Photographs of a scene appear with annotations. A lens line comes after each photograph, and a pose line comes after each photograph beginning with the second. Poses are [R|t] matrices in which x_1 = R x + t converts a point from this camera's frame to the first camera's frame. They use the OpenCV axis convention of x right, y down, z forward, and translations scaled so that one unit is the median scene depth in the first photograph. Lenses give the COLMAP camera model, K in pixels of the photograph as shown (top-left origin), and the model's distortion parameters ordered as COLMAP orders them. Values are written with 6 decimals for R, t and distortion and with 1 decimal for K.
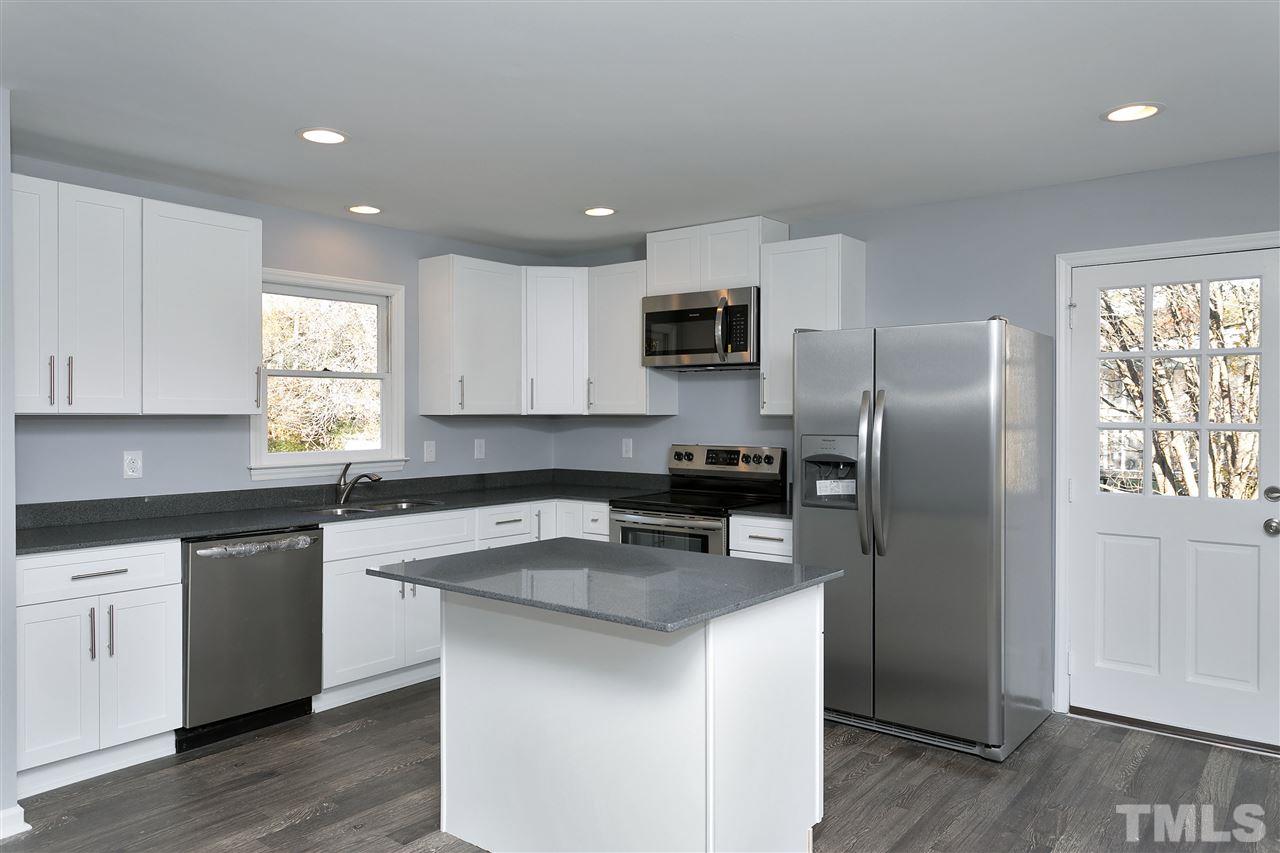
lens RADIAL K [[884.3, 0, 624.7], [0, 884.3, 419.7], [0, 0, 1]] dist [-0.006658, 0.005251]
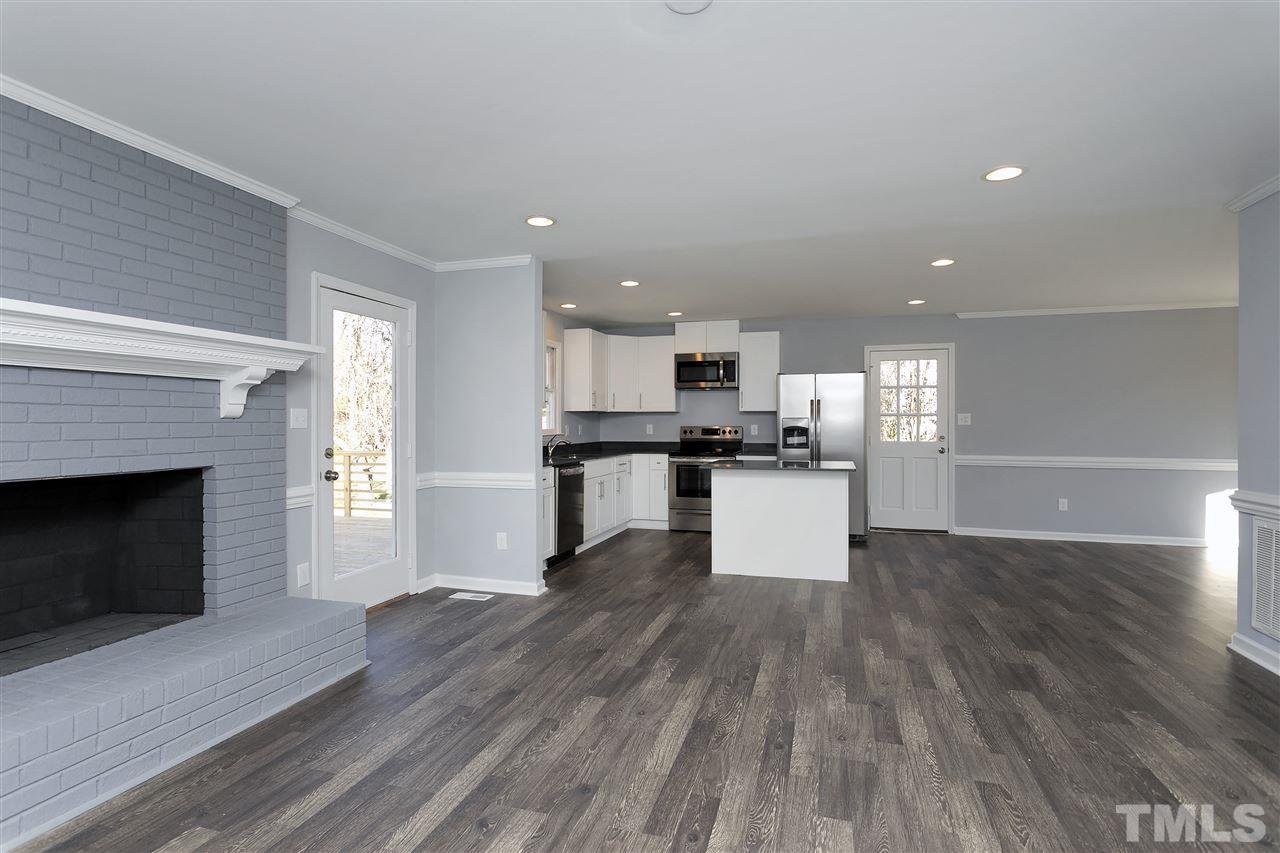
lens RADIAL K [[636.2, 0, 638.2], [0, 636.2, 421.8], [0, 0, 1]] dist [0.001556, 0.001145]
pose [[0.928206, -0.001078, 0.372066, -0.661657], [0.004047, 0.999966, -0.007199, 0.031558], [-0.372045, 0.008188, 0.928178, -0.367112]]
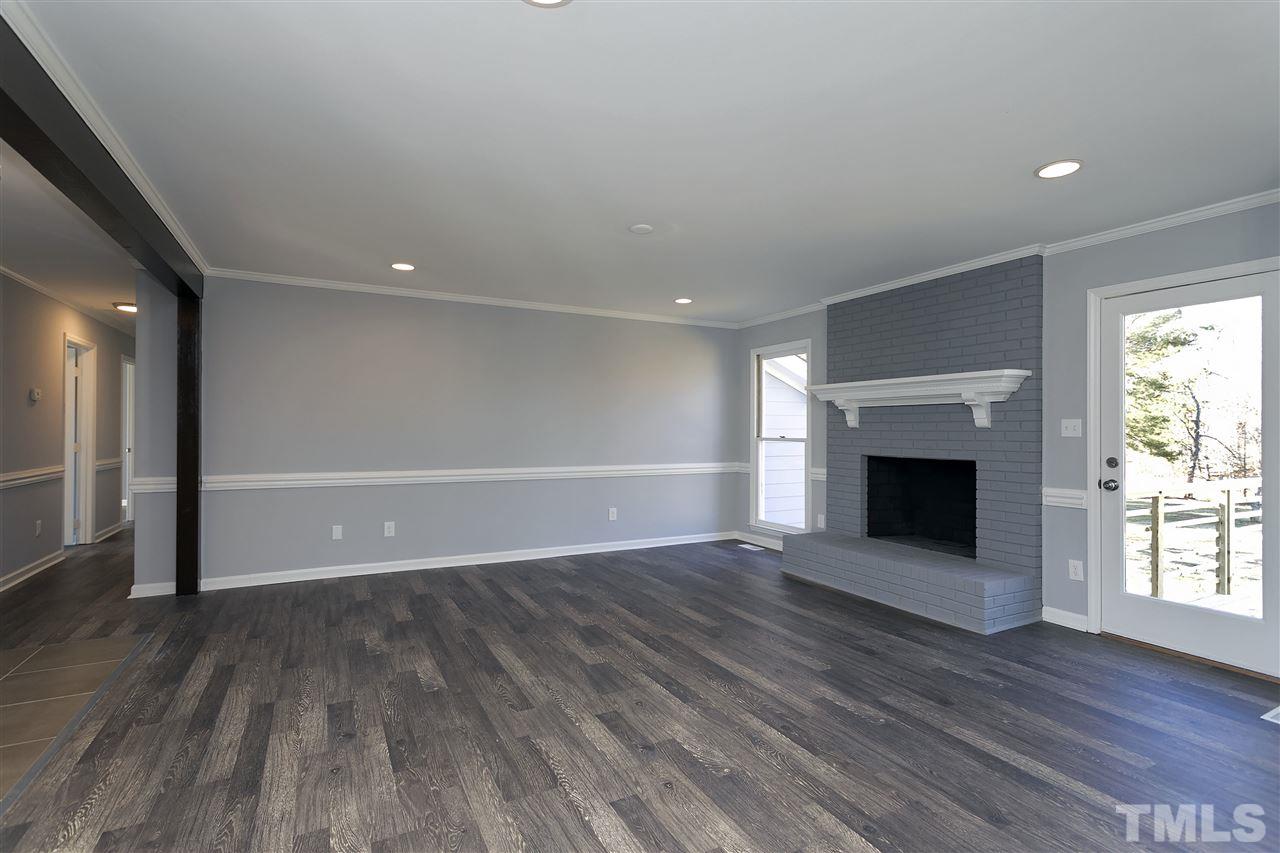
lens RADIAL K [[603.3, 0, 640.0], [0, 603.3, 426.5], [0, 0, 1]] dist [0.003241, 0.000327]
pose [[-0.394975, -0.009352, -0.918644, 0.219313], [-0.012981, 0.999905, -0.004598, 0.029505], [0.918600, 0.010109, -0.395059, 0.285047]]
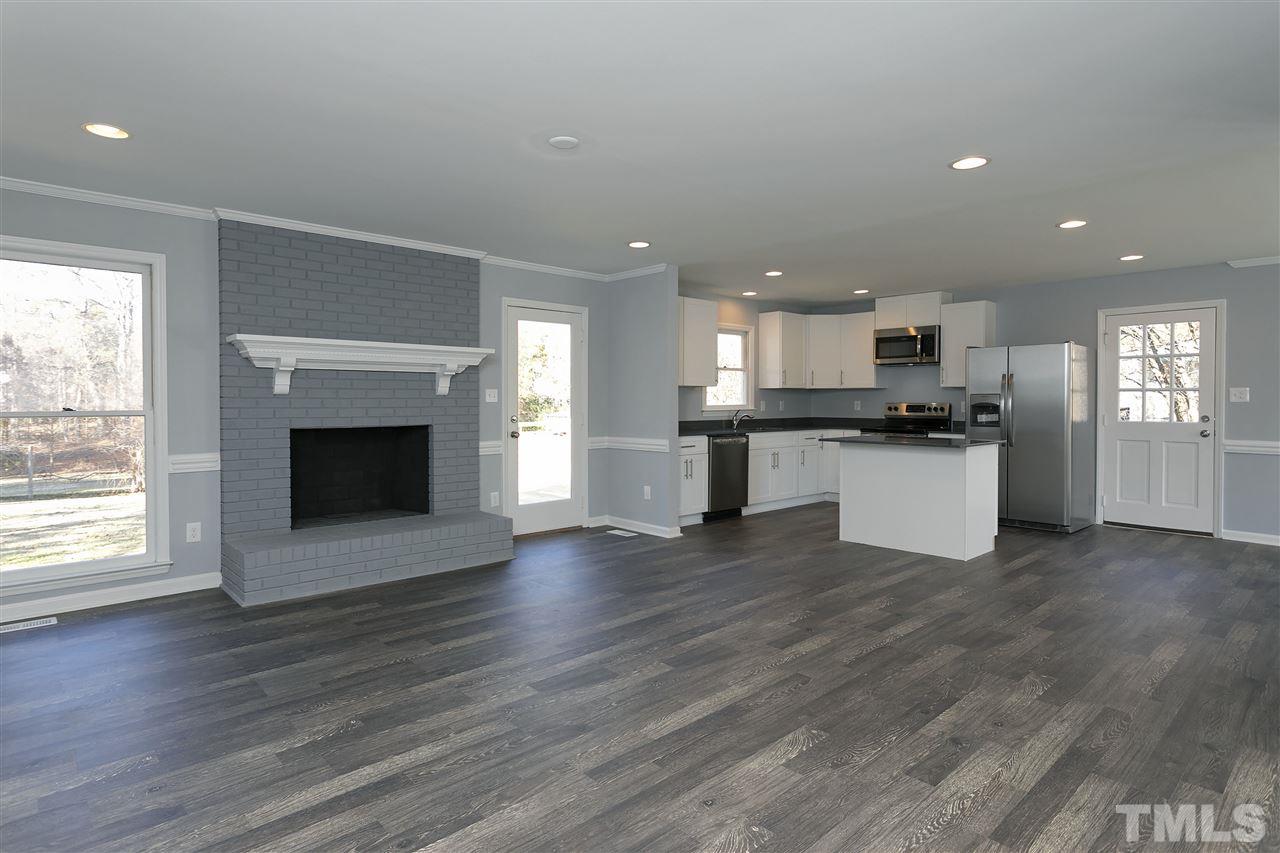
lens RADIAL K [[677.7, 0, 626.8], [0, 677.7, 408.6], [0, 0, 1]] dist [0.003619, 0.000639]
pose [[0.987334, 0.000671, -0.158651, -0.318921], [0.000084, 0.999989, 0.004757, 0.037674], [0.158653, -0.004710, 0.987323, -0.683630]]
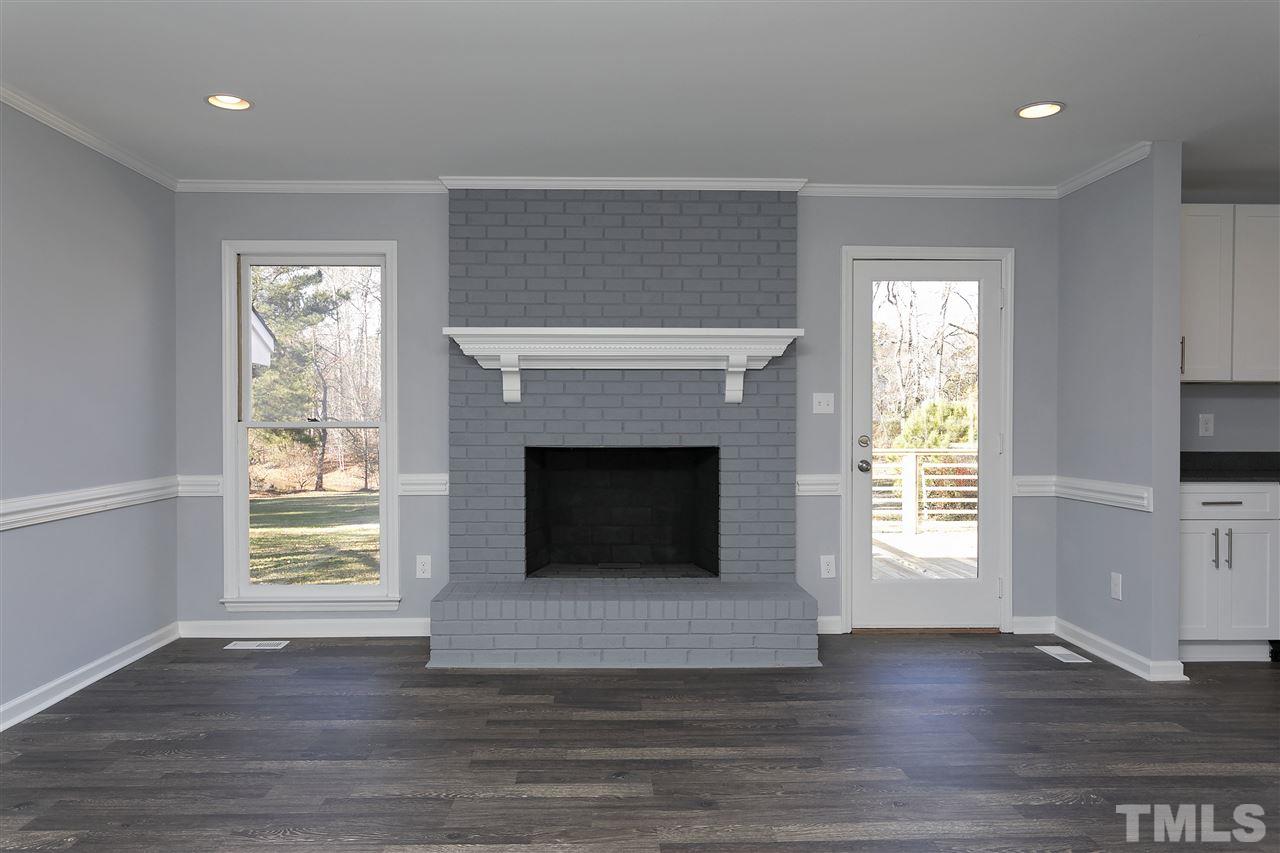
lens RADIAL K [[884.3, 0, 624.7], [0, 884.3, 419.7], [0, 0, 1]] dist [-0.006658, 0.005251]
pose [[0.646012, 0.002538, -0.763323, -0.122807], [-0.005629, 0.999983, -0.001439, 0.041918], [0.763306, 0.005226, 0.646016, -0.342108]]
